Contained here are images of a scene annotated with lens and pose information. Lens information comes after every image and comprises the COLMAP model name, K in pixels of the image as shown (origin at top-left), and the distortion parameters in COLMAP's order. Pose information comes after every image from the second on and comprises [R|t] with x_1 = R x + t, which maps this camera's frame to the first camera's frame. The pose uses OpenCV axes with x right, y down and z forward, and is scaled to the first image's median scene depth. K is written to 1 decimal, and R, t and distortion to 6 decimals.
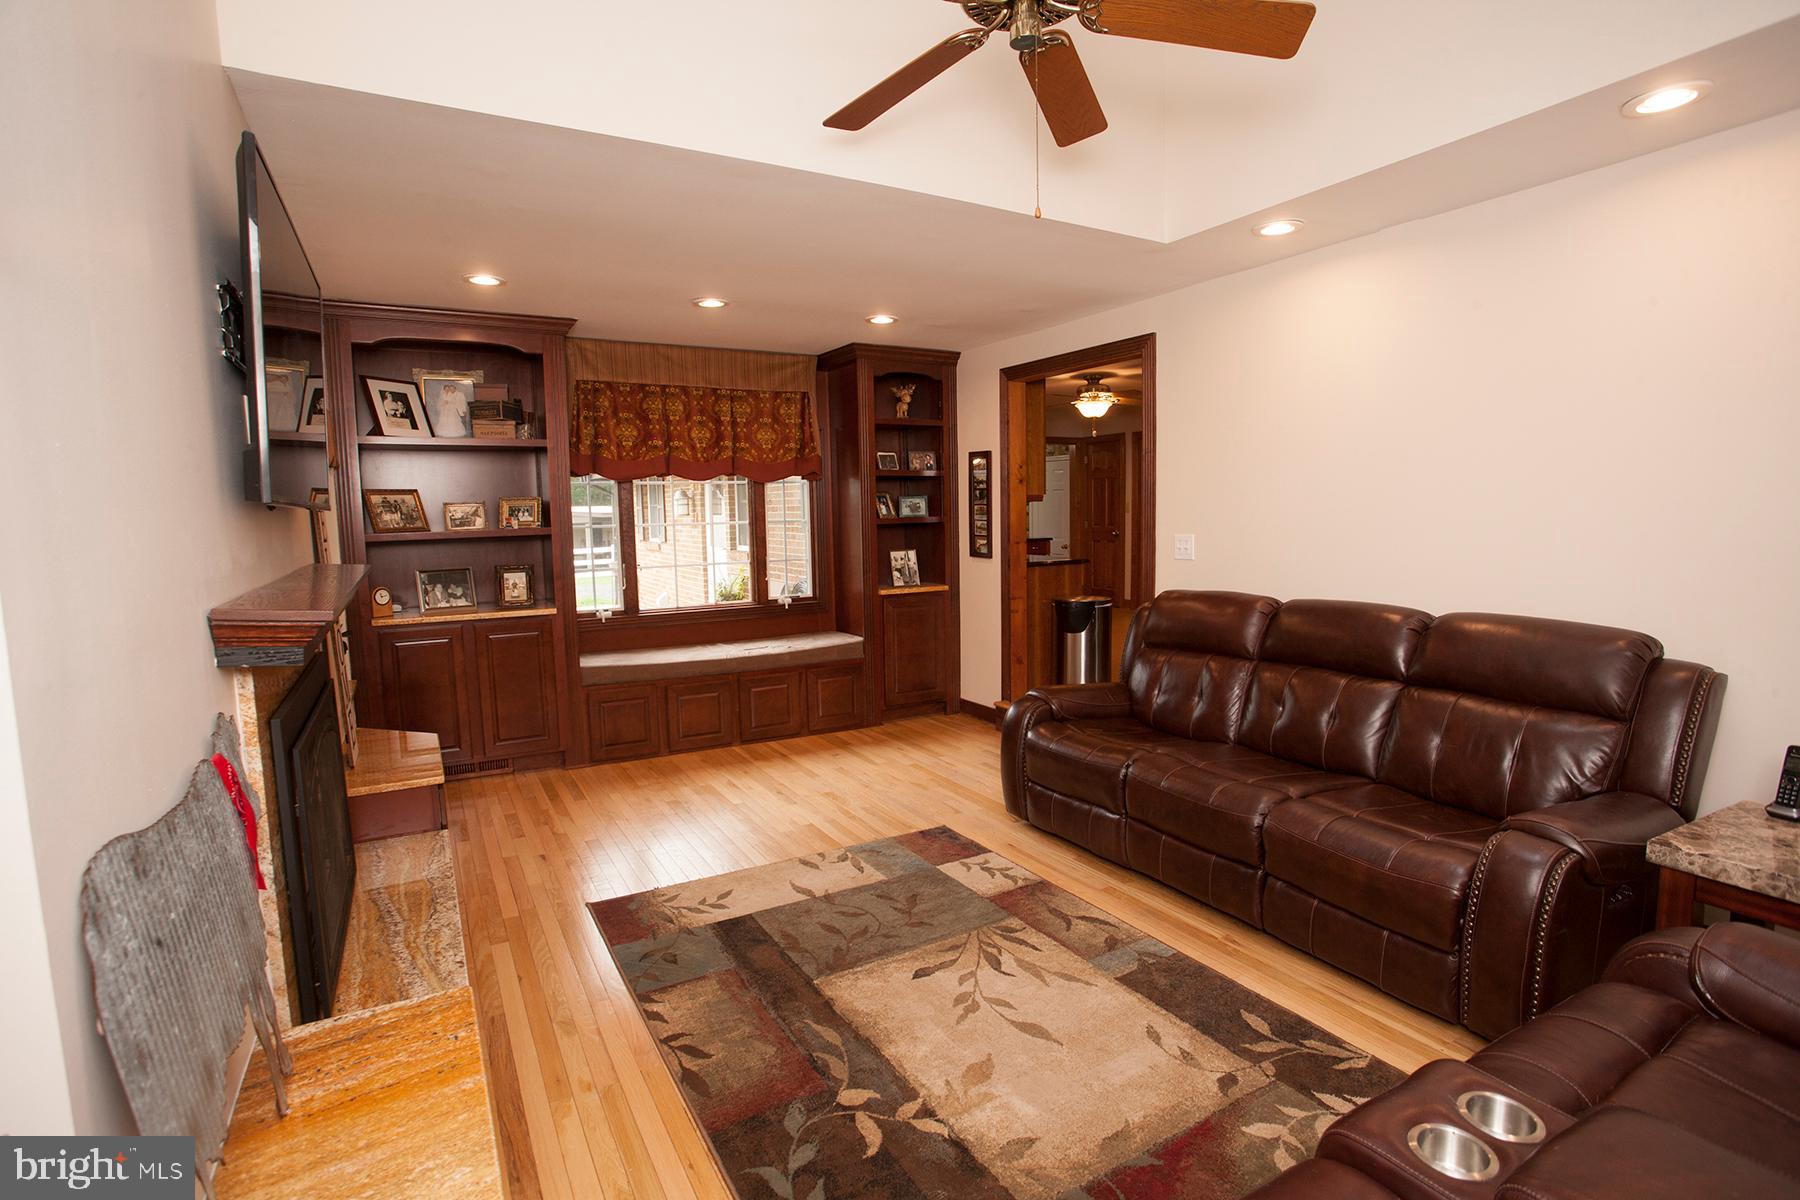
lens RADIAL K [[883.3, 0, 912.9], [0, 883.3, 607.0], [0, 0, 1]] dist [-0.059787, 0.006300]
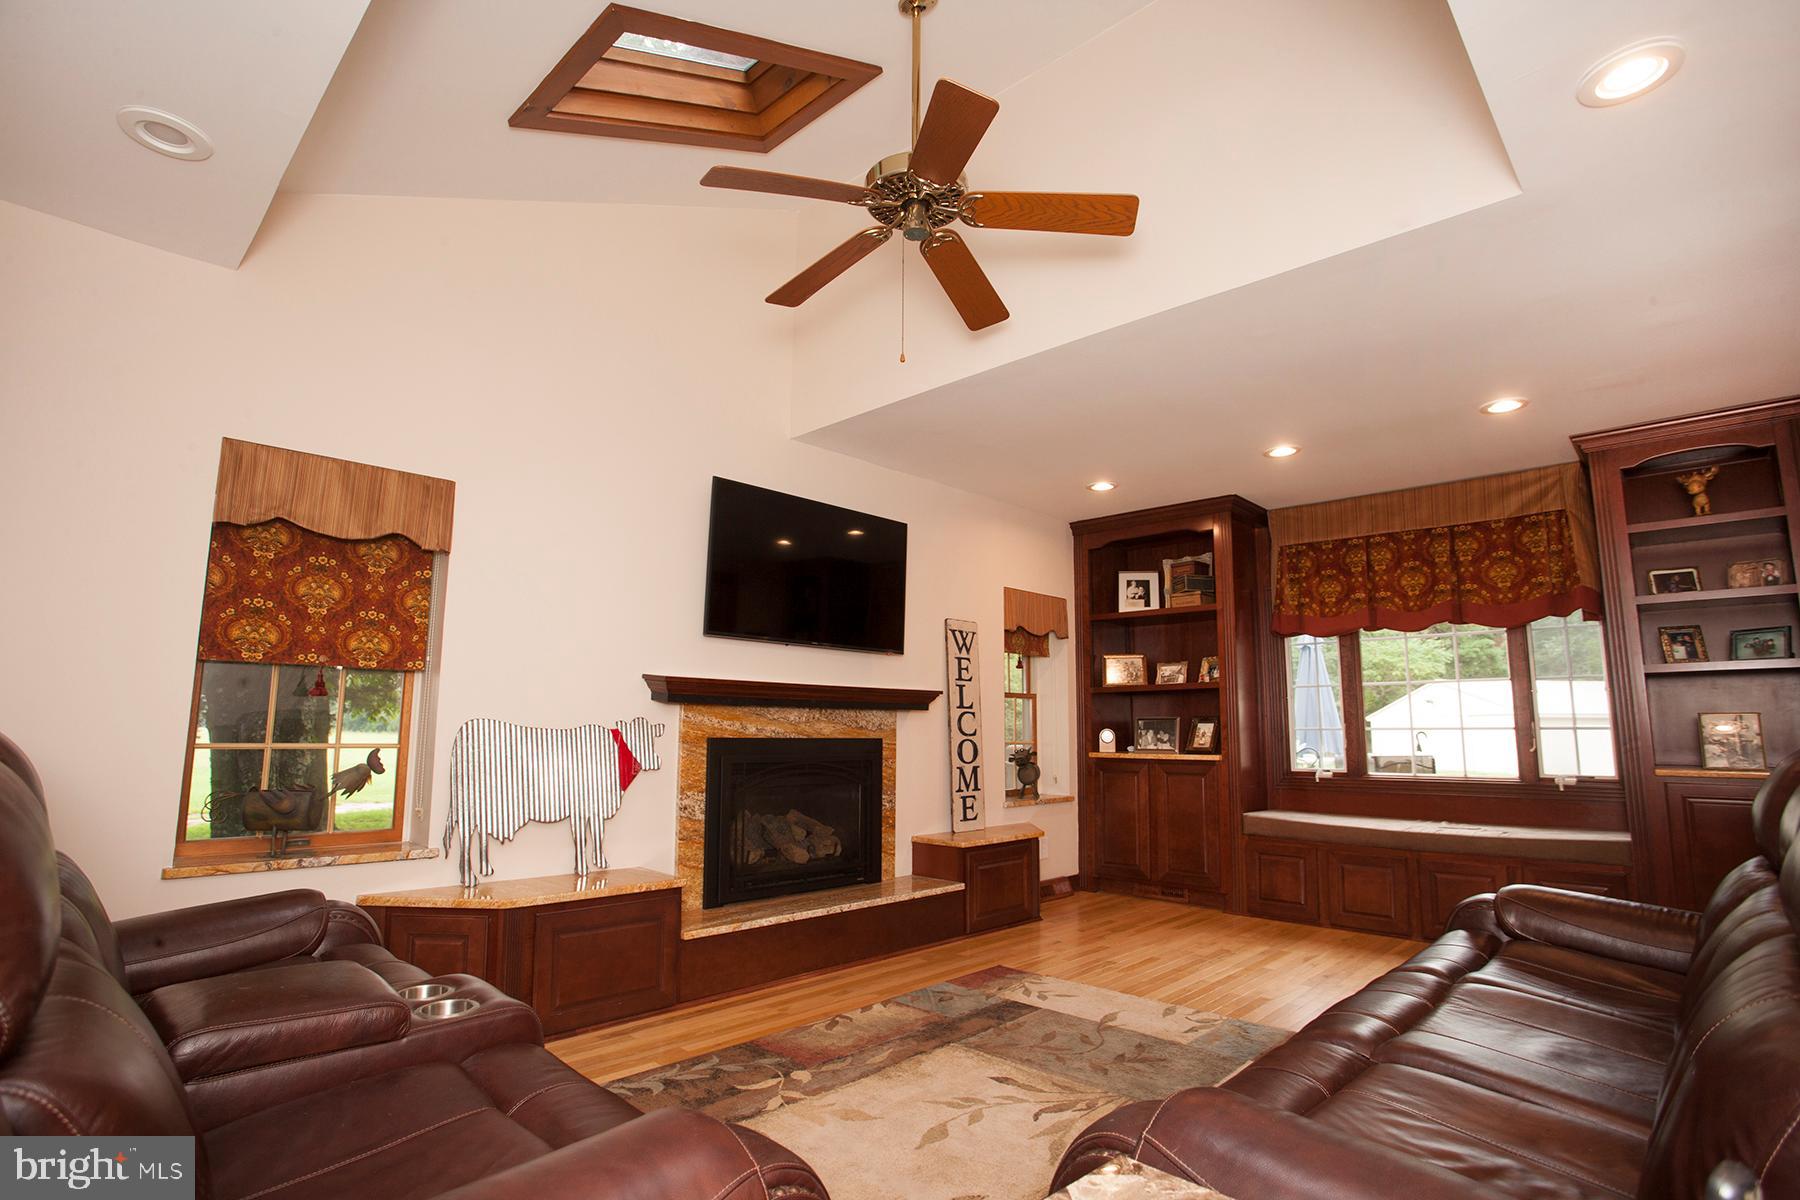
lens RADIAL K [[883.3, 0, 887.5], [0, 883.3, 609.1], [0, 0, 1]] dist [-0.059787, 0.006300]
pose [[0.262000, -0.112982, -0.958432, 0.598597], [-0.120076, 0.981590, -0.148537, 0.037469], [0.957569, 0.154001, 0.243610, 0.344615]]
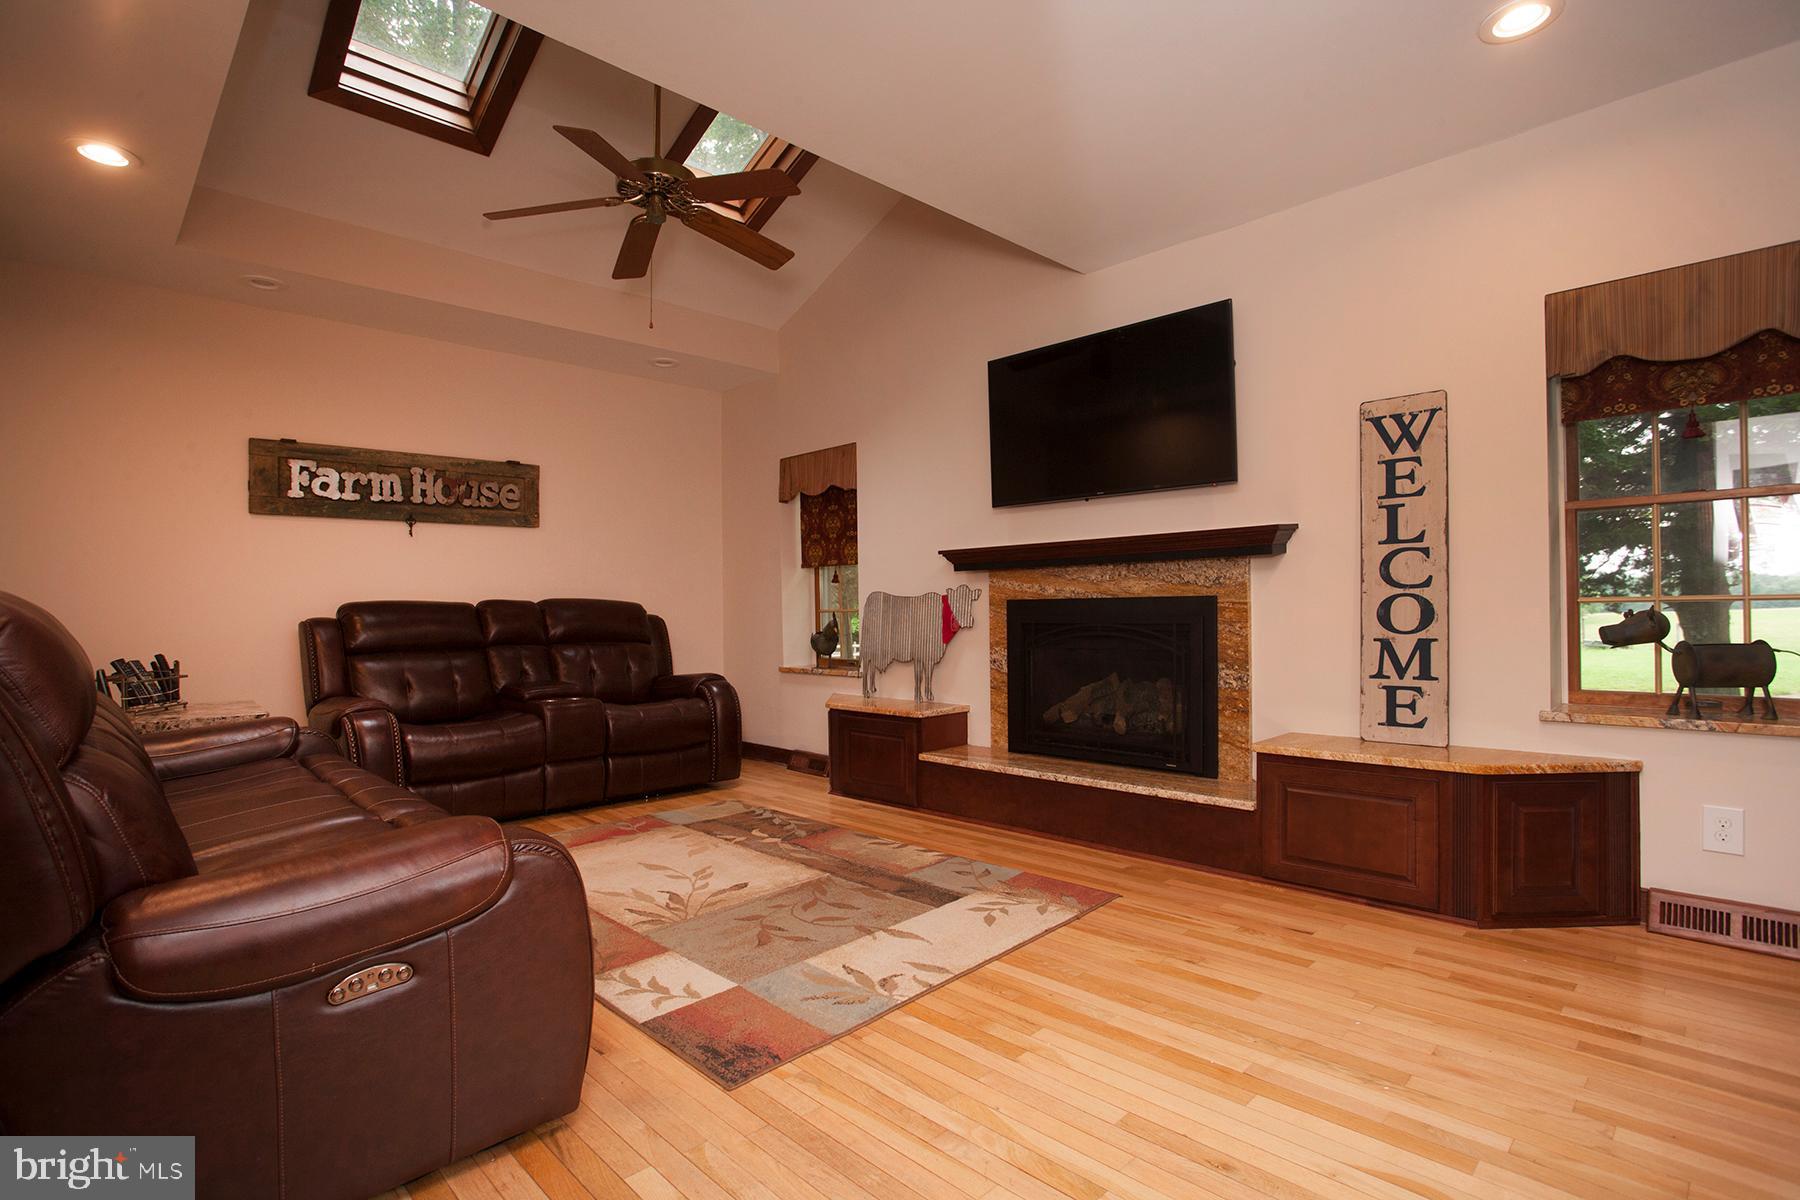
lens RADIAL K [[883.3, 0, 893.6], [0, 883.3, 585.5], [0, 0, 1]] dist [-0.059787, 0.006300]
pose [[-0.970984, 0.025213, -0.237813, 0.048838], [0.004317, 0.996113, 0.087982, -0.047547], [0.239107, 0.084402, -0.967318, 1.317072]]
